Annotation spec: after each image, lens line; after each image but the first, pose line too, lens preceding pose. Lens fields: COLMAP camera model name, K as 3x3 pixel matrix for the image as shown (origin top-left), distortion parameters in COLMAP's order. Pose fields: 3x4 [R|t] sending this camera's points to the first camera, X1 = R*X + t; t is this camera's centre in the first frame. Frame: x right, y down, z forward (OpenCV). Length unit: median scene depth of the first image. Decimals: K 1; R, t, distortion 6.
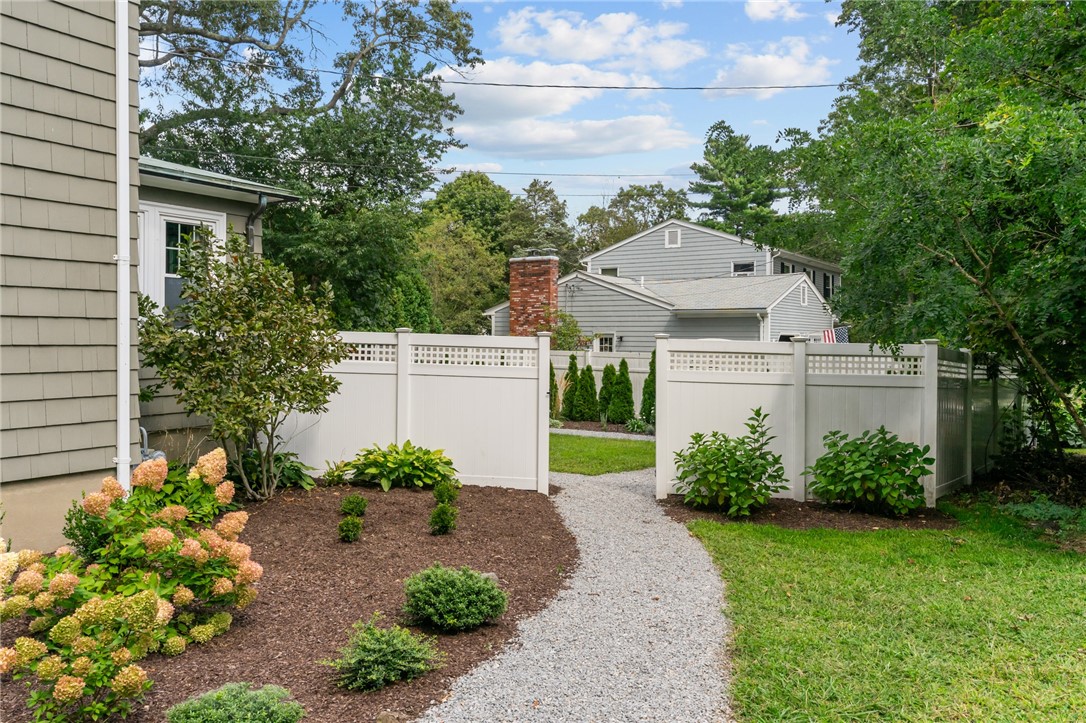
lens RADIAL K [[807.7, 0, 546.1], [0, 807.7, 337.8], [0, 0, 1]] dist [0.002477, 0.002204]
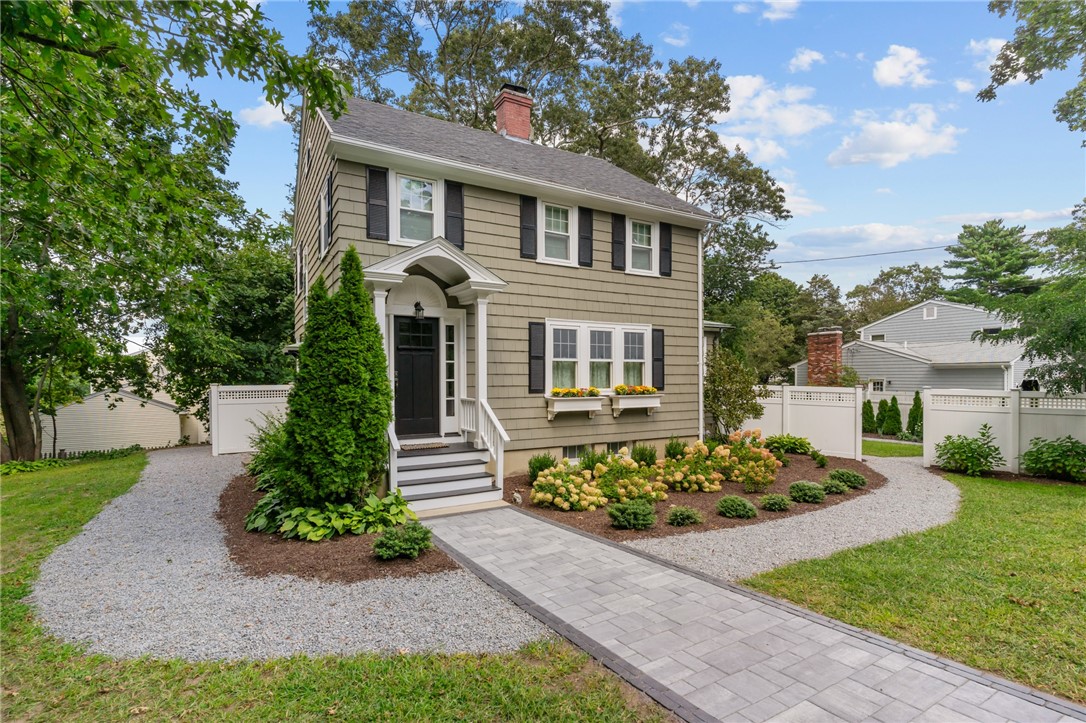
lens RADIAL K [[521.0, 0, 540.4], [0, 521.0, 381.3], [0, 0, 1]] dist [0.001524, 0.000486]
pose [[0.885308, -0.003709, -0.464990, -0.035221], [0.006476, 0.999970, 0.004353, -0.009748], [0.464960, -0.006865, 0.885305, -0.202344]]
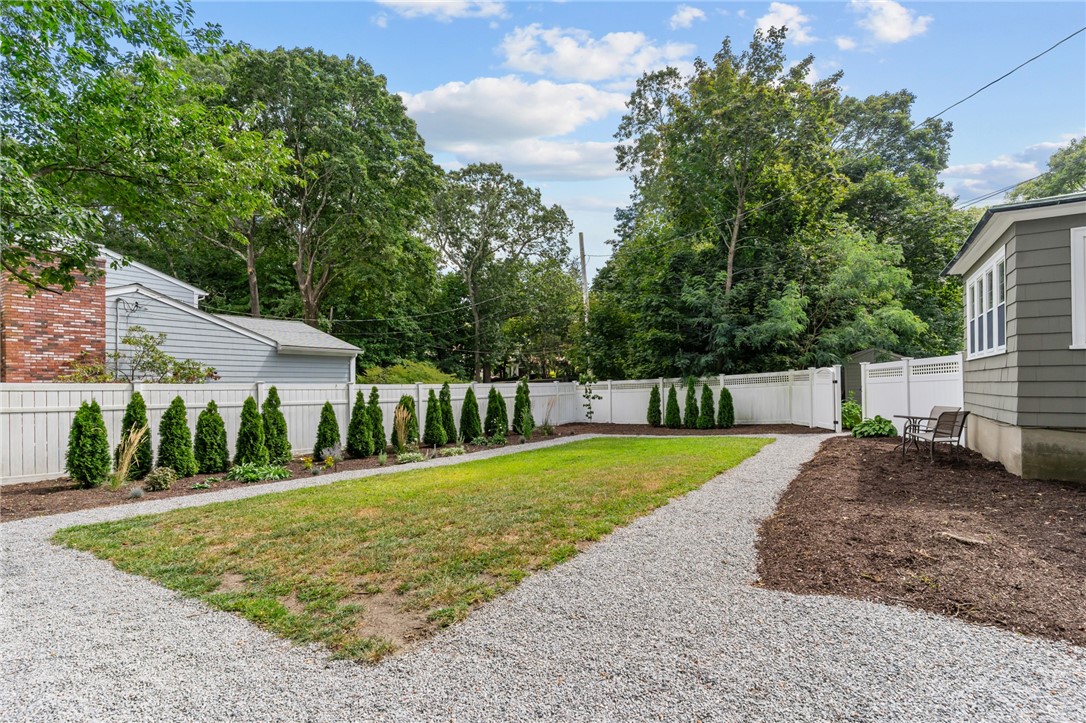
lens RADIAL K [[528.8, 0, 538.3], [0, 528.8, 386.0], [0, 0, 1]] dist [0.003360, 0.000693]
pose [[-0.007441, -0.000507, 0.999972, -0.456960], [0.011678, 0.999932, 0.000594, 0.015525], [-0.999904, 0.011682, -0.007435, 0.642785]]
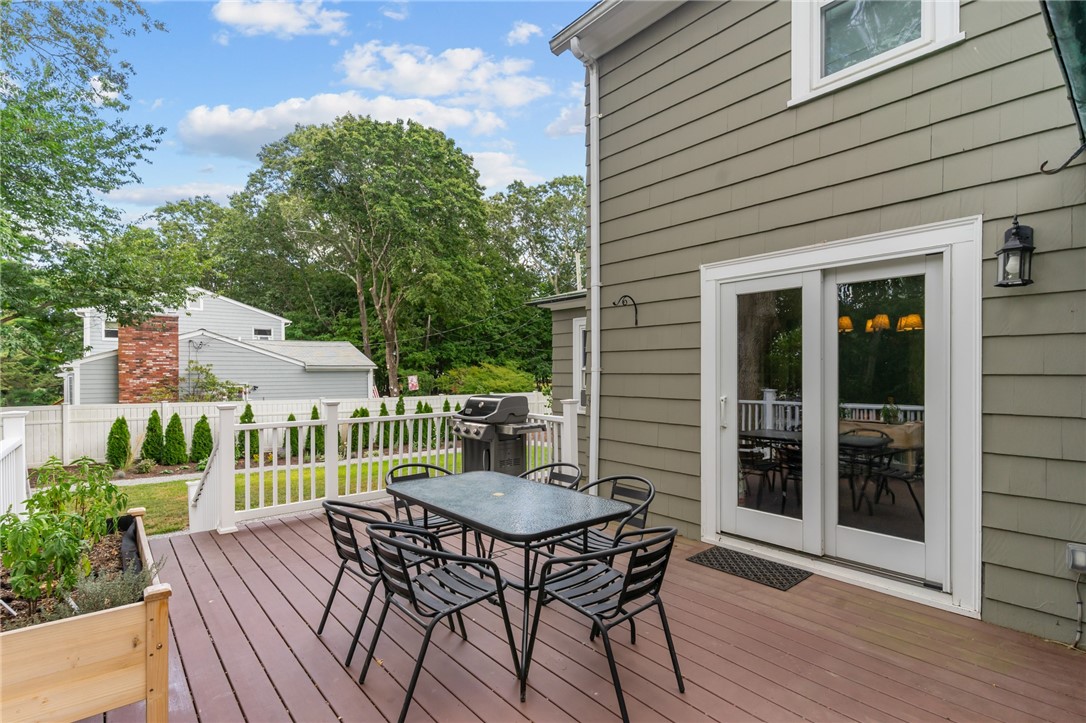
lens RADIAL K [[521.0, 0, 540.4], [0, 521.0, 381.3], [0, 0, 1]] dist [0.001524, 0.000486]
pose [[0.305836, -0.019344, 0.951888, -0.506163], [0.008518, 0.999809, 0.017581, -0.019902], [-0.952046, 0.002731, 0.305942, 0.346581]]
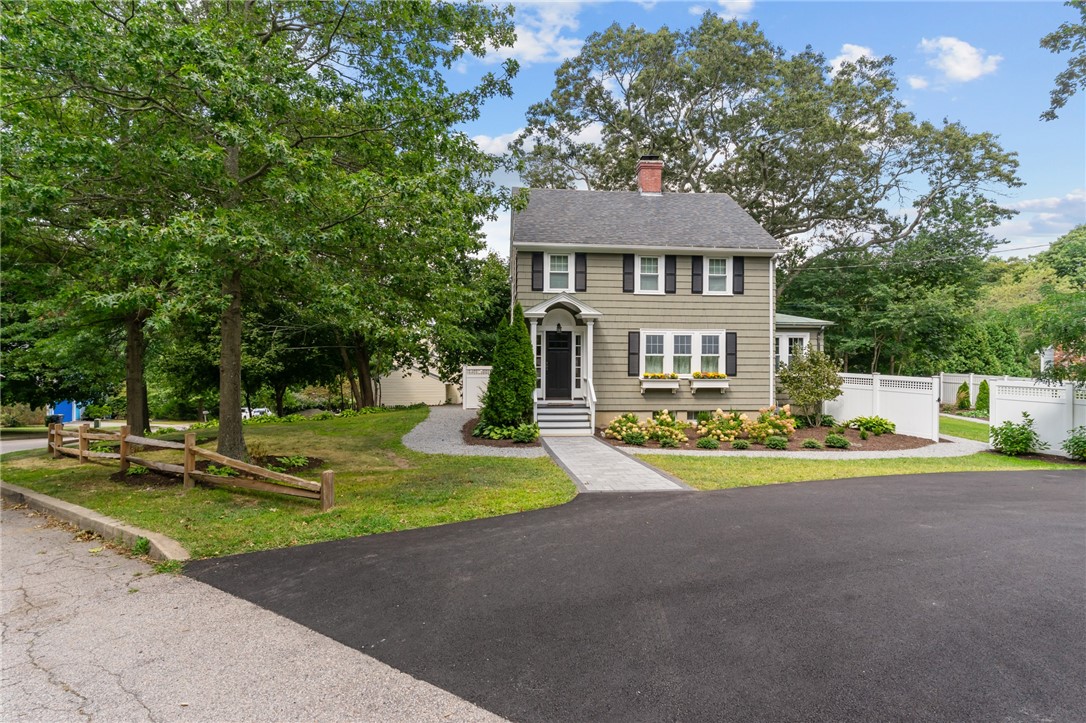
lens RADIAL K [[575.0, 0, 543.6], [0, 575.0, 347.9], [0, 0, 1]] dist [-0.002275, -0.000368]
pose [[0.607044, -0.009338, -0.794613, 0.220897], [-0.003949, 0.999883, -0.014768, -0.020505], [0.794658, 0.012103, 0.606936, -0.339016]]
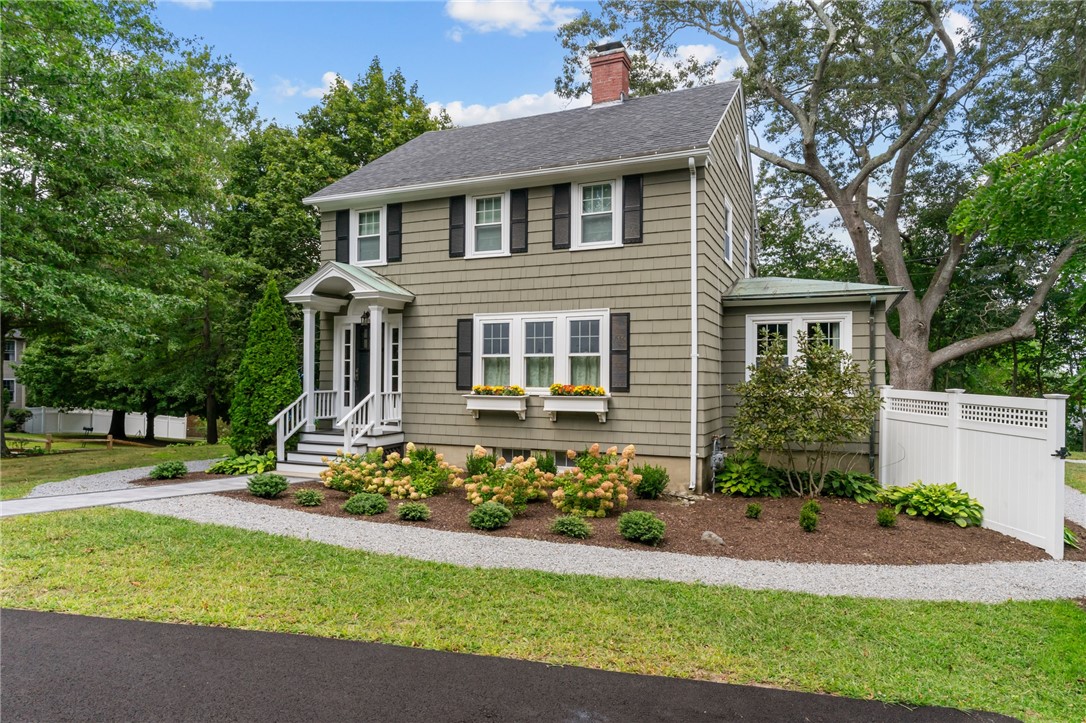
lens RADIAL K [[665.5, 0, 541.1], [0, 665.5, 370.6], [0, 0, 1]] dist [-0.004695, 0.000134]
pose [[0.149873, -0.016584, -0.988566, 0.237316], [-0.007103, 0.999815, -0.017850, -0.005795], [0.988680, 0.009698, 0.149728, 0.079505]]
